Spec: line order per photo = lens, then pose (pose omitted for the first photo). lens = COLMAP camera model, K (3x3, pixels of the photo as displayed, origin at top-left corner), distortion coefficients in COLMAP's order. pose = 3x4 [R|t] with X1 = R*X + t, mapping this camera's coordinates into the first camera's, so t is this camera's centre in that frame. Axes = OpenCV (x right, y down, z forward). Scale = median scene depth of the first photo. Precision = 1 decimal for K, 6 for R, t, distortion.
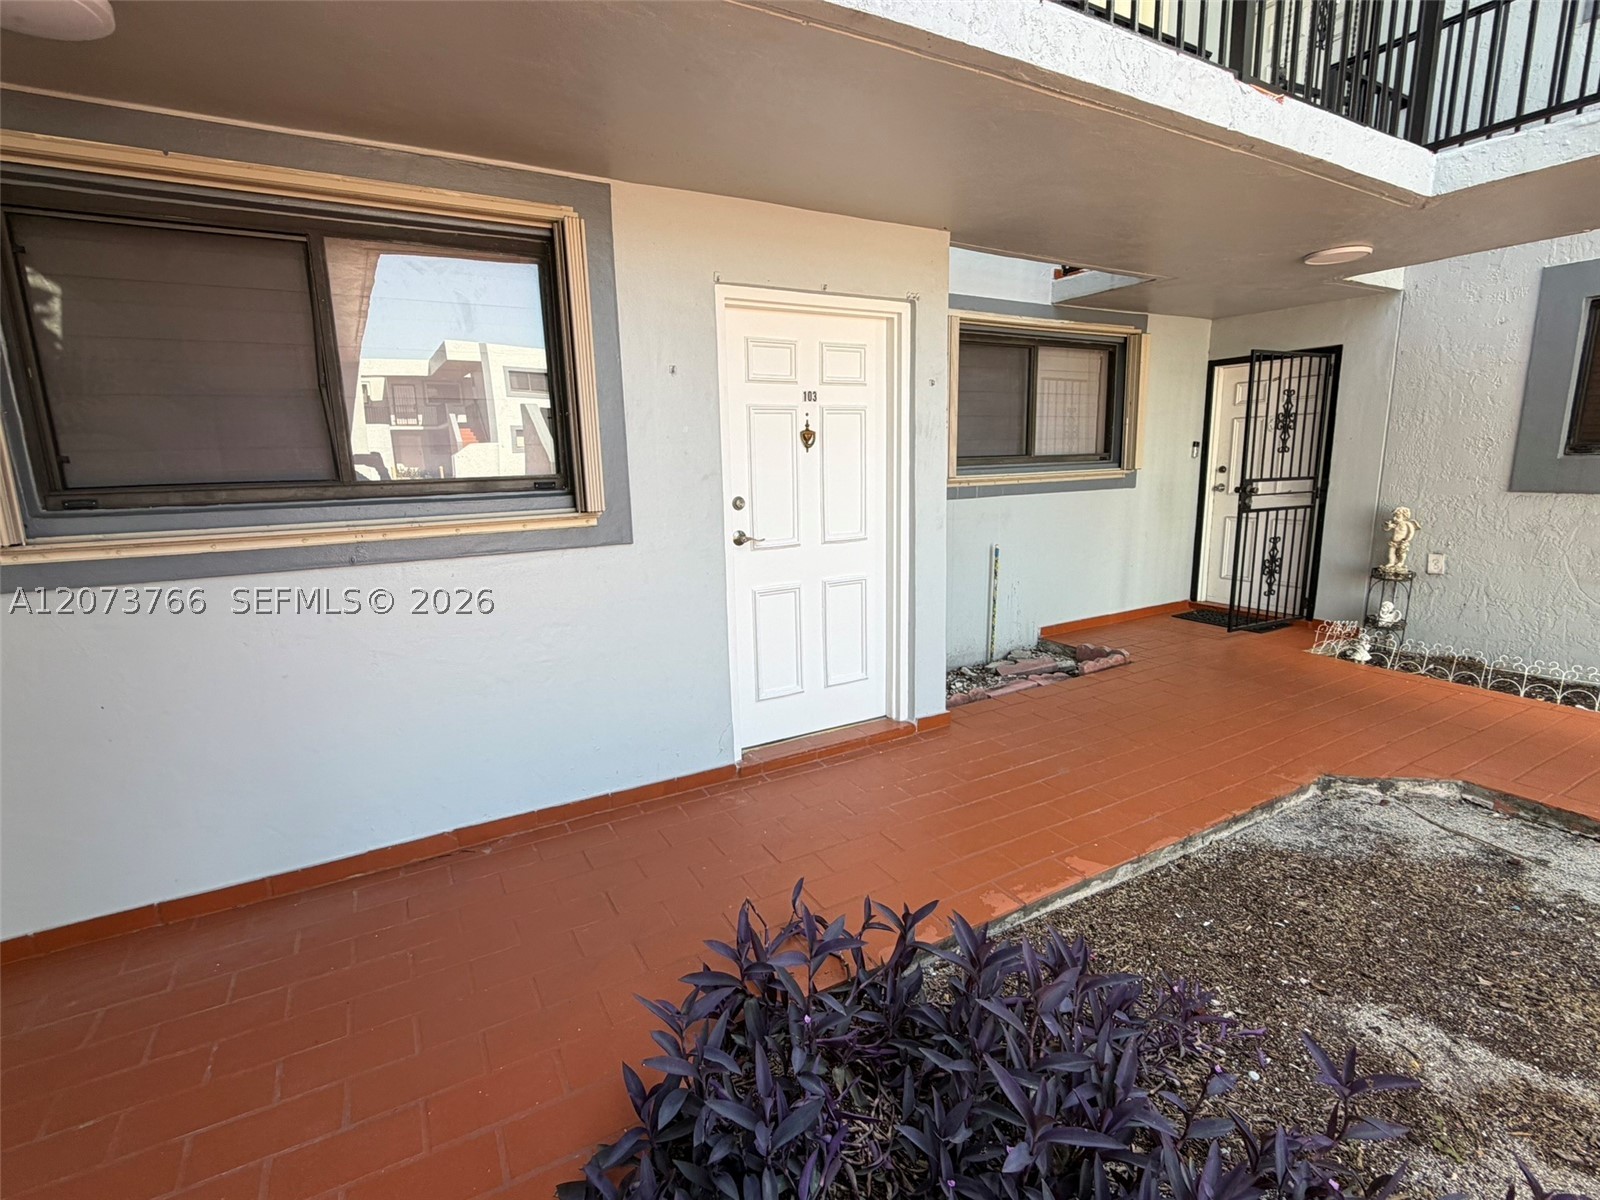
lens RADIAL K [[754.7, 0, 795.8], [0, 754.7, 600.7], [0, 0, 1]] dist [-0.003713, -0.000366]
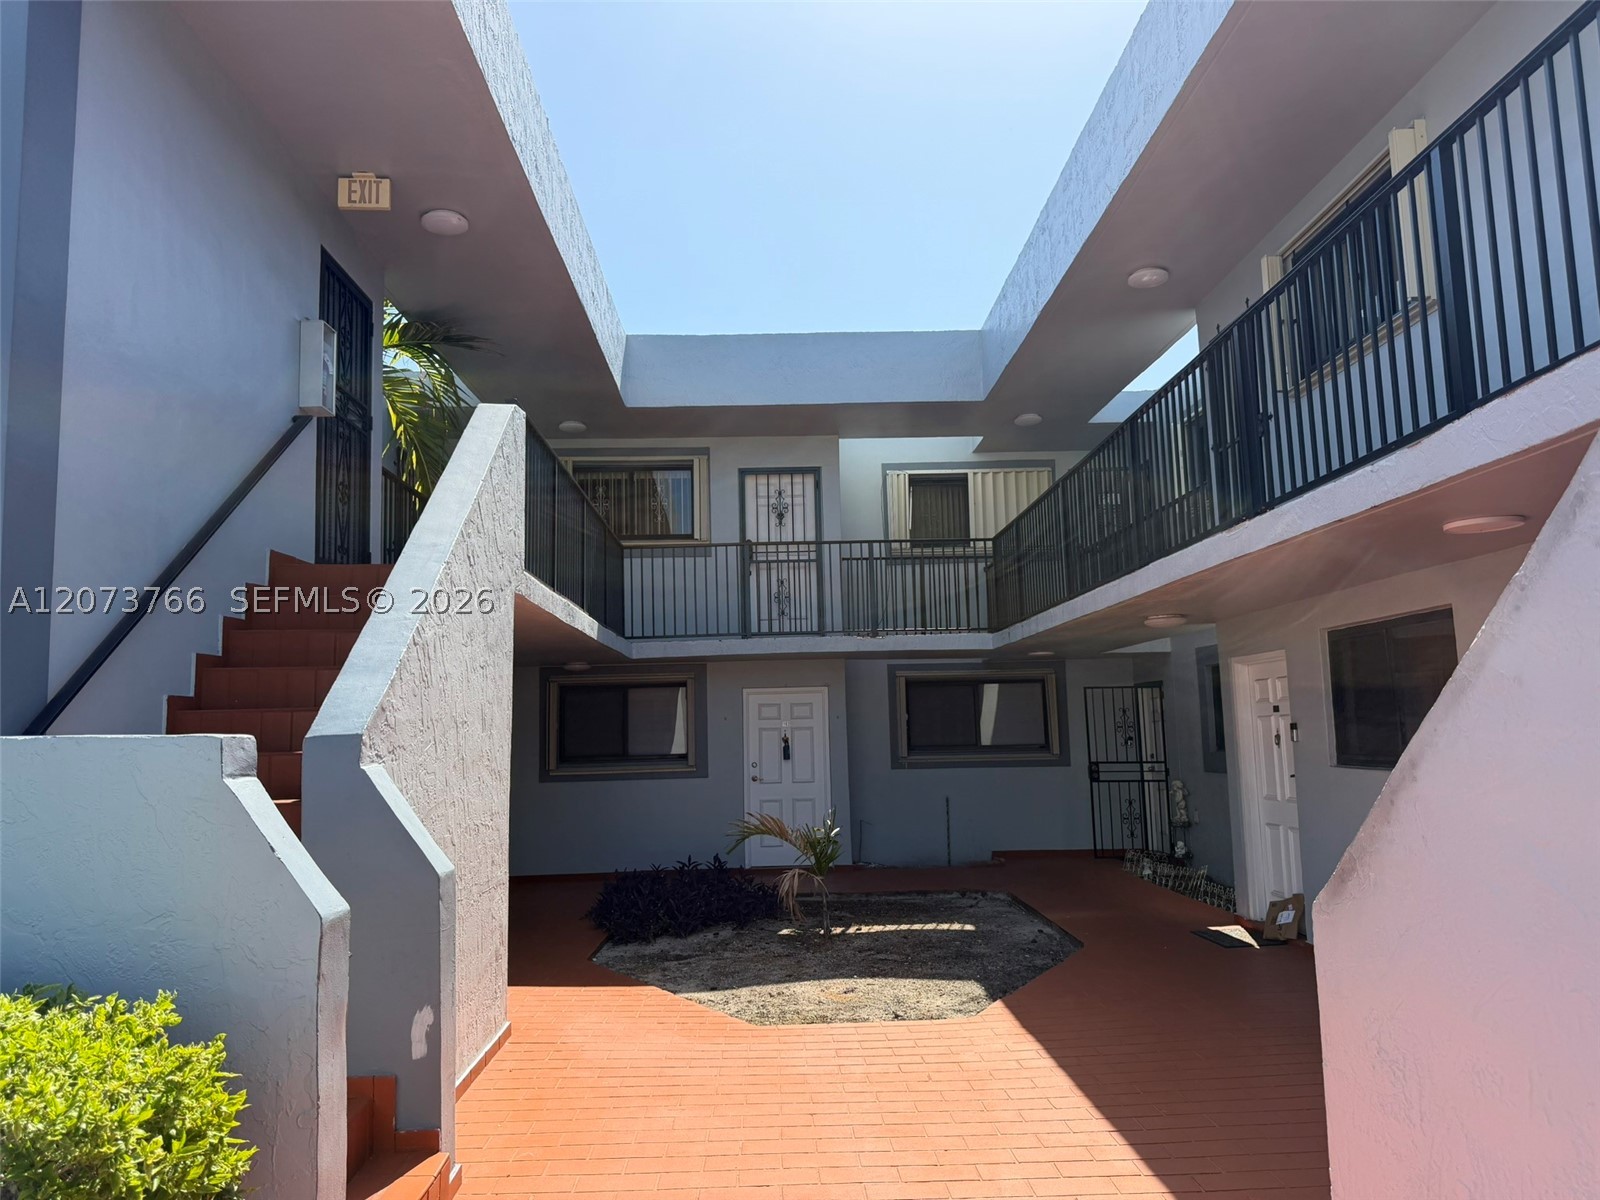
lens RADIAL K [[1144.4, 0, 794.0], [0, 1144.4, 604.6], [0, 0, 1]] dist [0.033143, -0.047136]
pose [[0.876735, -0.046607, -0.478711, 1.962899], [-0.092936, 0.960121, -0.263685, 0.369779], [0.471910, 0.275671, 0.837440, -2.404259]]
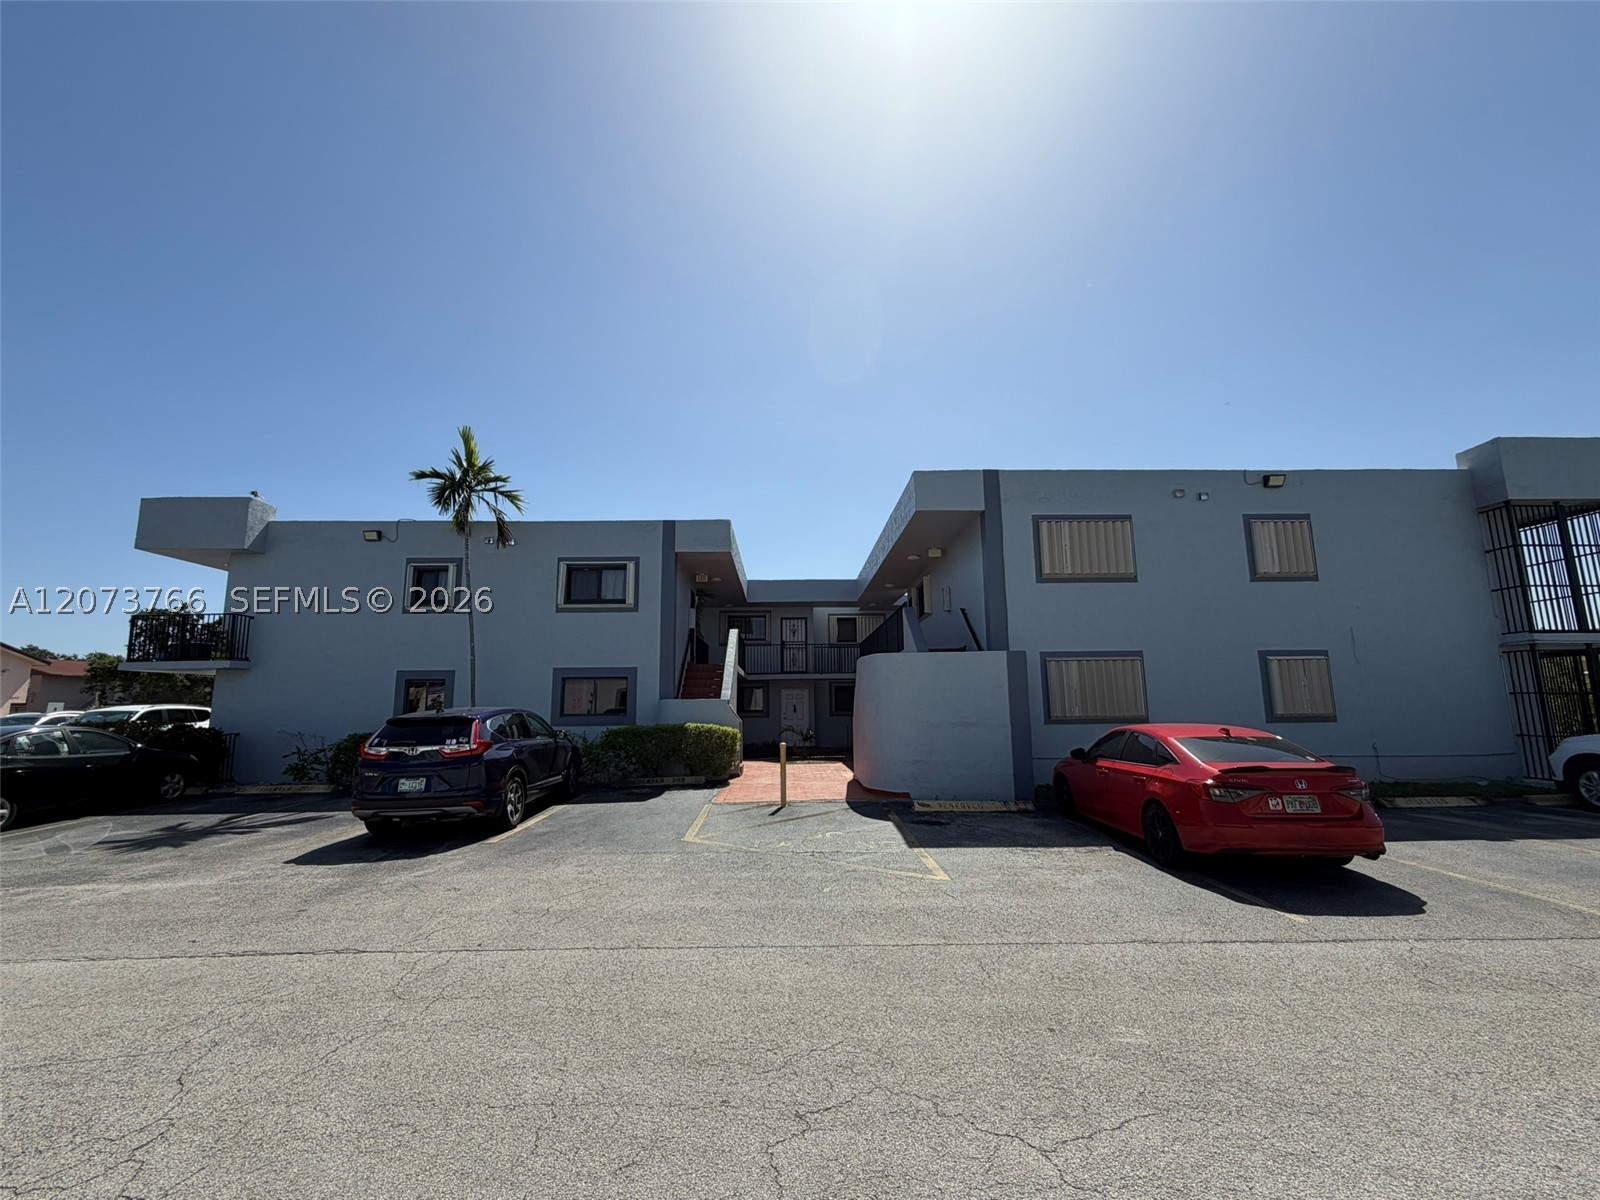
lens RADIAL K [[642.2, 0, 794.5], [0, 642.2, 586.9], [0, 0, 1]] dist [0.002465, -0.000809]
pose [[0.878992, -0.061205, -0.472891, 3.352049], [-0.106230, 0.941669, -0.319334, 0.771867], [0.464852, 0.330927, 0.821218, -5.050610]]
